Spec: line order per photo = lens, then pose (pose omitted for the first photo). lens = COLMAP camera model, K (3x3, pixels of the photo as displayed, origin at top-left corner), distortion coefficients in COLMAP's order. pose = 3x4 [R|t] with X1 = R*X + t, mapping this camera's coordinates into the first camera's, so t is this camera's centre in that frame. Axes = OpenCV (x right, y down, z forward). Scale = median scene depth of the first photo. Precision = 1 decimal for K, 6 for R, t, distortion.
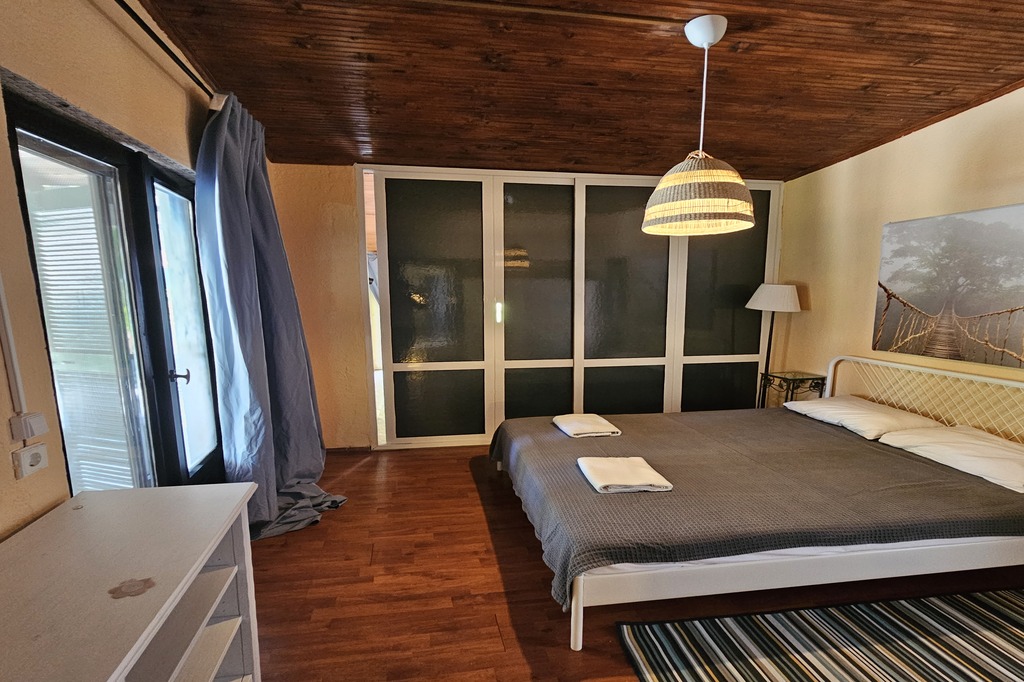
lens RADIAL K [[423.4, 0, 484.6], [0, 423.4, 364.1], [0, 0, 1]] dist [-0.004407, 0.001576]
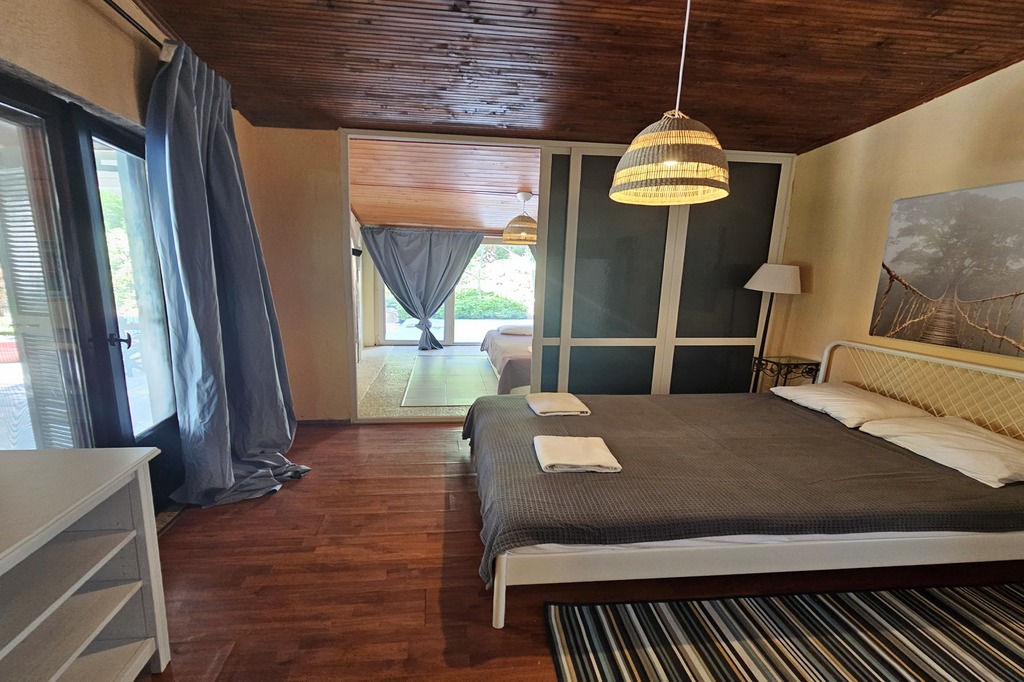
lens RADIAL K [[423.4, 0, 482.7], [0, 423.4, 368.4], [0, 0, 1]] dist [-0.004407, 0.001576]
pose [[0.999202, 0.028122, -0.028365, 0.121401], [-0.026384, 0.997856, 0.059897, 0.010887], [0.029989, -0.059101, 0.997801, 0.034291]]
